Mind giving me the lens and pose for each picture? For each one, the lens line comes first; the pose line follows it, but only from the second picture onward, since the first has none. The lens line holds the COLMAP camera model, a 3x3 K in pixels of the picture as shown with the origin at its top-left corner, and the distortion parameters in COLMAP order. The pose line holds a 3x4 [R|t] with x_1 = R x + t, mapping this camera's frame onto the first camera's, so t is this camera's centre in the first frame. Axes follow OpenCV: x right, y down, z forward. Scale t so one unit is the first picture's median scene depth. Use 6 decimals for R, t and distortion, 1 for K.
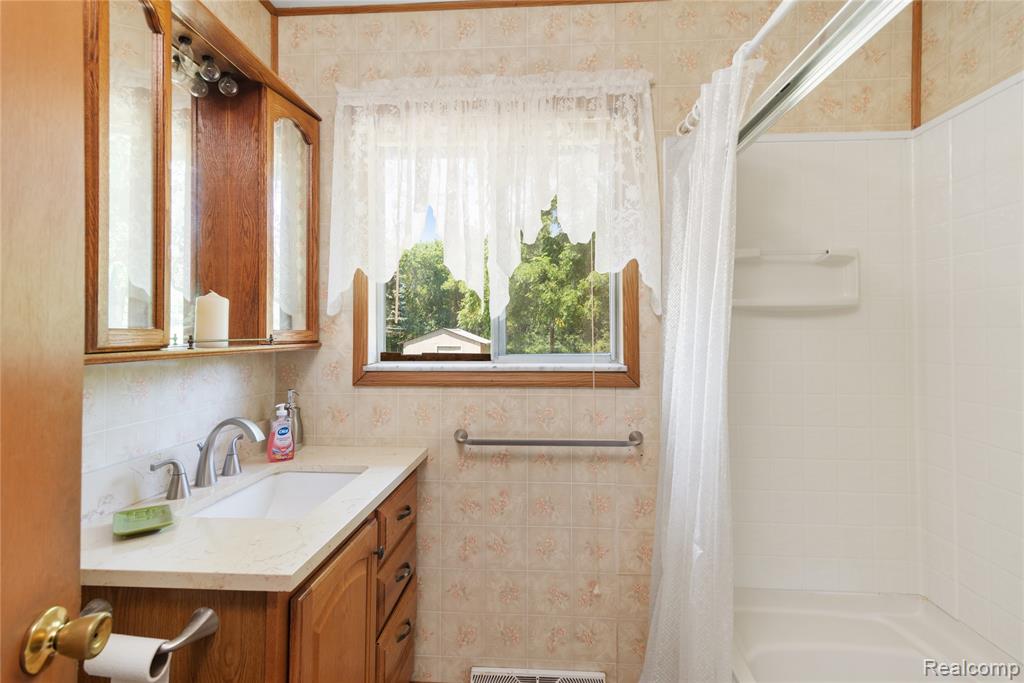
lens RADIAL K [[501.1, 0, 509.0], [0, 501.1, 334.5], [0, 0, 1]] dist [0.012722, -0.000001]
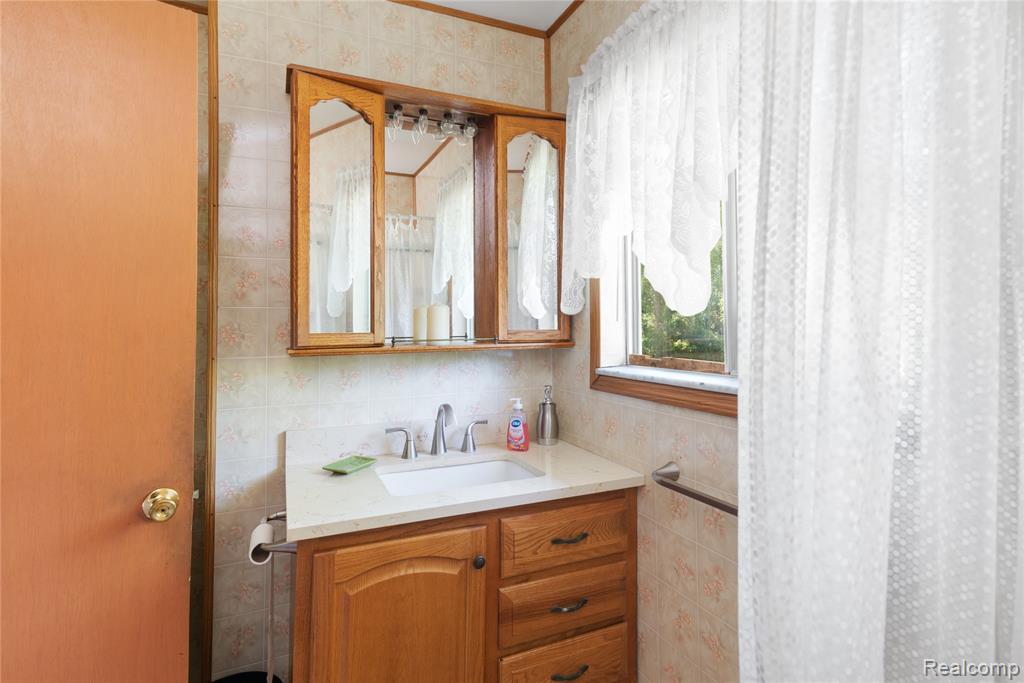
lens RADIAL K [[515.5, 0, 510.5], [0, 515.5, 318.4], [0, 0, 1]] dist [0.003521, 0.000374]
pose [[0.463673, -0.012833, -0.885913, 0.516869], [0.007409, 0.999916, -0.010606, -0.021697], [0.885975, -0.001646, 0.463730, 0.458453]]
